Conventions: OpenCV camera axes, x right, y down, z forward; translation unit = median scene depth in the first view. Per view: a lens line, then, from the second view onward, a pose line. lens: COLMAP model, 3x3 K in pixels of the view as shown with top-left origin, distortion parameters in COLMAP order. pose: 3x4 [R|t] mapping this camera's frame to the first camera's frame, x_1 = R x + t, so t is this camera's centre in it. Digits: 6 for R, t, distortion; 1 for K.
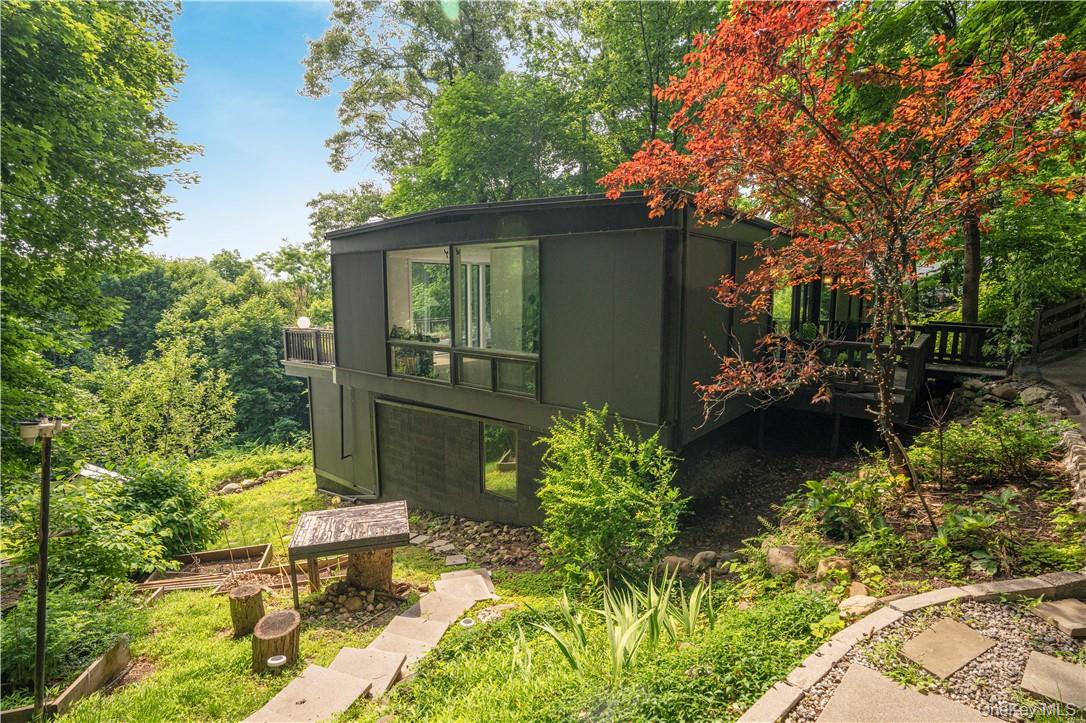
lens RADIAL K [[550.7, 0, 543.0], [0, 550.7, 361.5], [0, 0, 1]] dist [-0.001107, -0.000030]
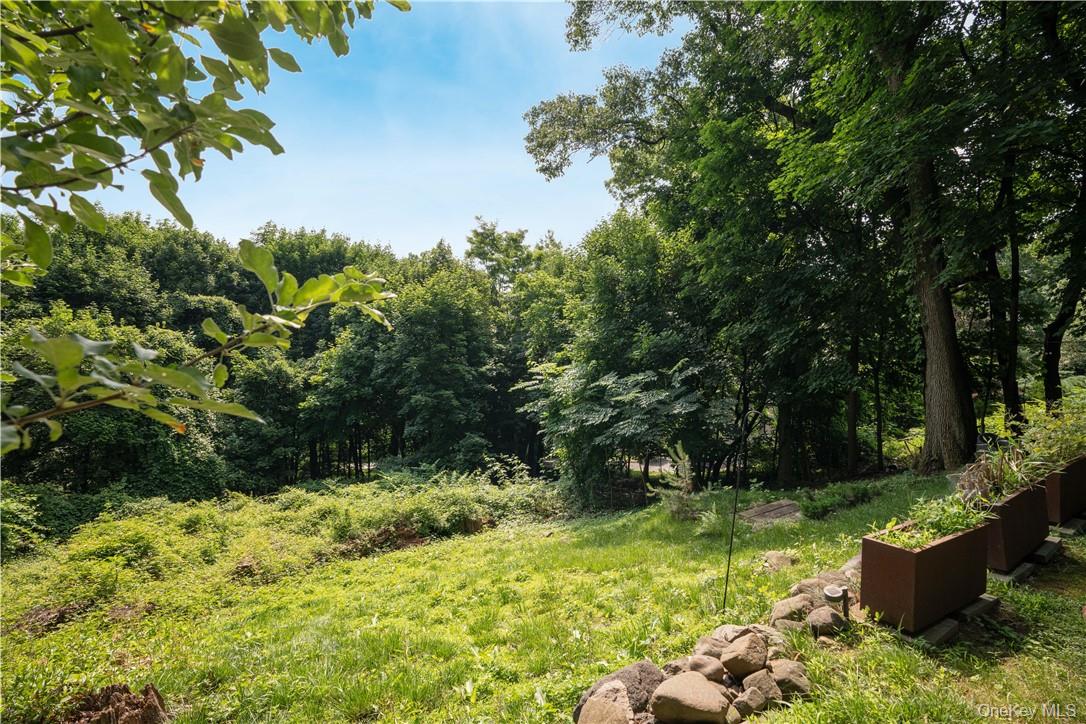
lens RADIAL K [[550.7, 0, 543.0], [0, 550.7, 362.0], [0, 0, 1]] dist [-0.001107, -0.000030]
pose [[0.959553, 0.026364, -0.280290, -0.187863], [-0.046330, 0.996819, -0.064847, 0.052222], [0.277689, 0.075210, 0.957723, 0.342457]]
